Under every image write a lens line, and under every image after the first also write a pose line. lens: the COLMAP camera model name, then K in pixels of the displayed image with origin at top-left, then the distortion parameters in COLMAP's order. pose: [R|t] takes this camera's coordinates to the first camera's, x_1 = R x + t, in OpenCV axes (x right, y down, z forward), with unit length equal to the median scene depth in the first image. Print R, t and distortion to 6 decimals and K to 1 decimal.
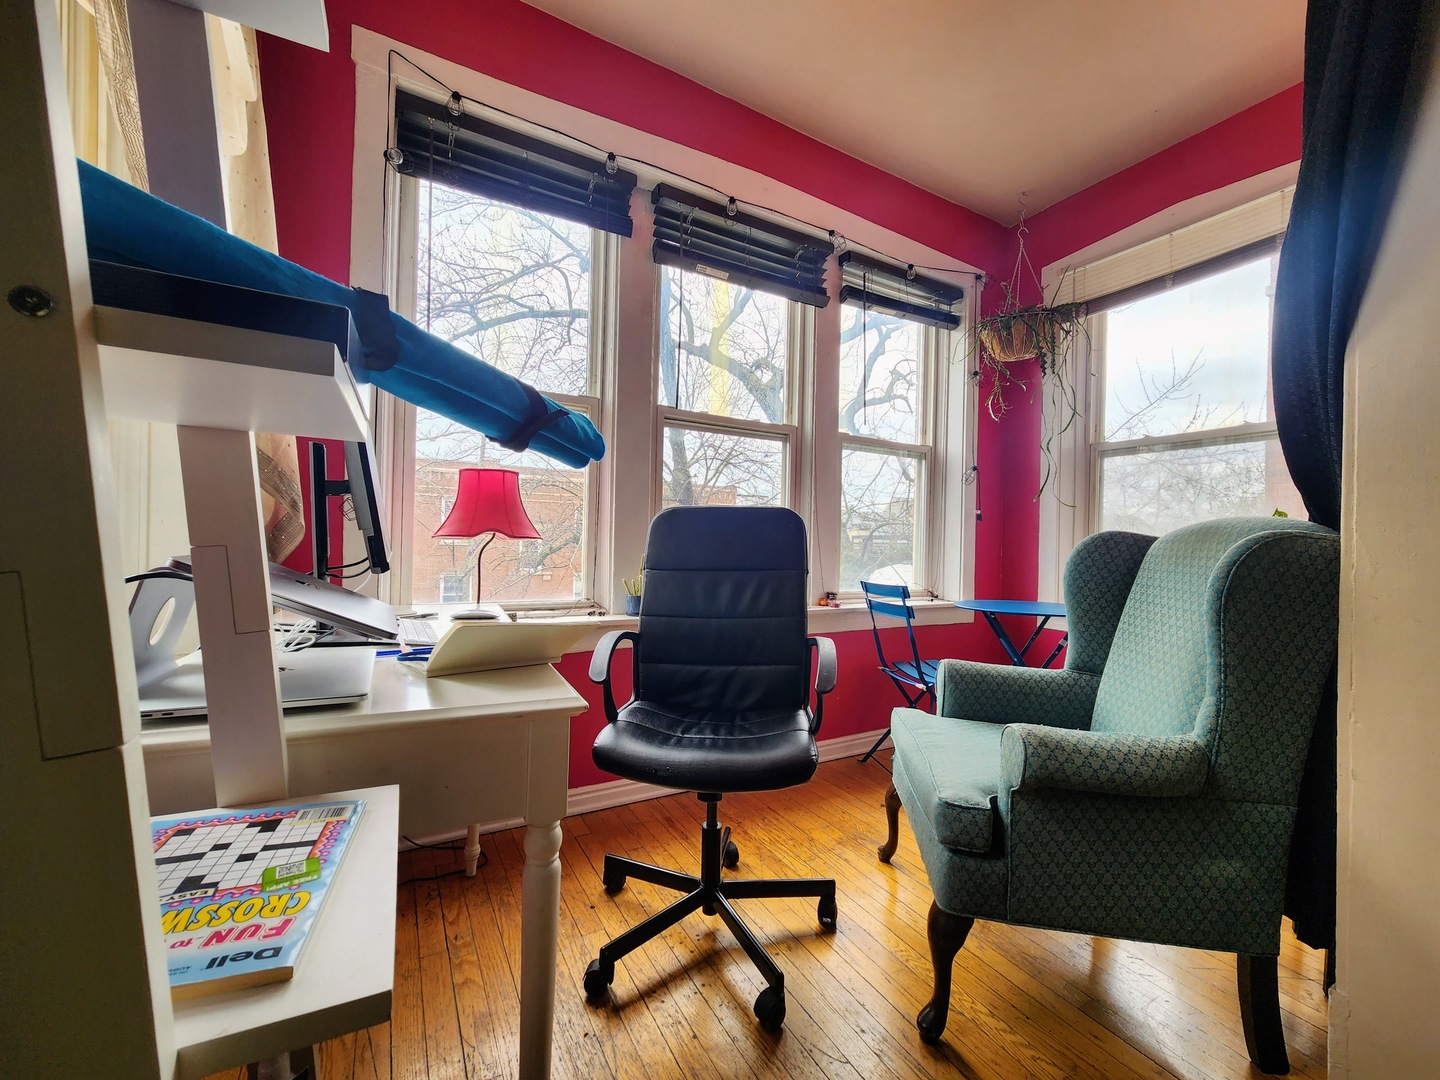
lens RADIAL K [[579.6, 0, 715.3], [0, 579.6, 539.7], [0, 0, 1]] dist [0.002291, -0.001614]
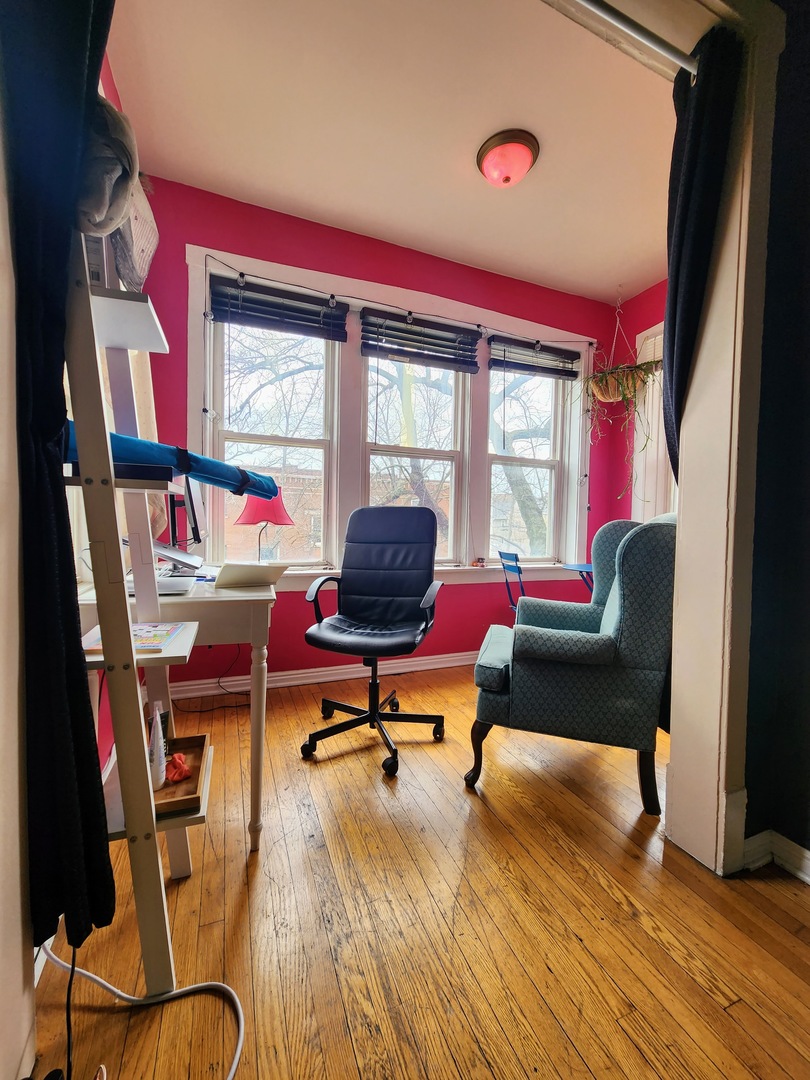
lens RADIAL K [[434.7, 0, 400.7], [0, 434.7, 536.8], [0, 0, 1]] dist [0.002291, -0.001614]
pose [[0.991372, 0.001534, -0.131072, 0.226762], [0.003150, 0.999364, 0.035521, -0.013963], [0.131044, -0.035627, 0.990736, -0.302499]]
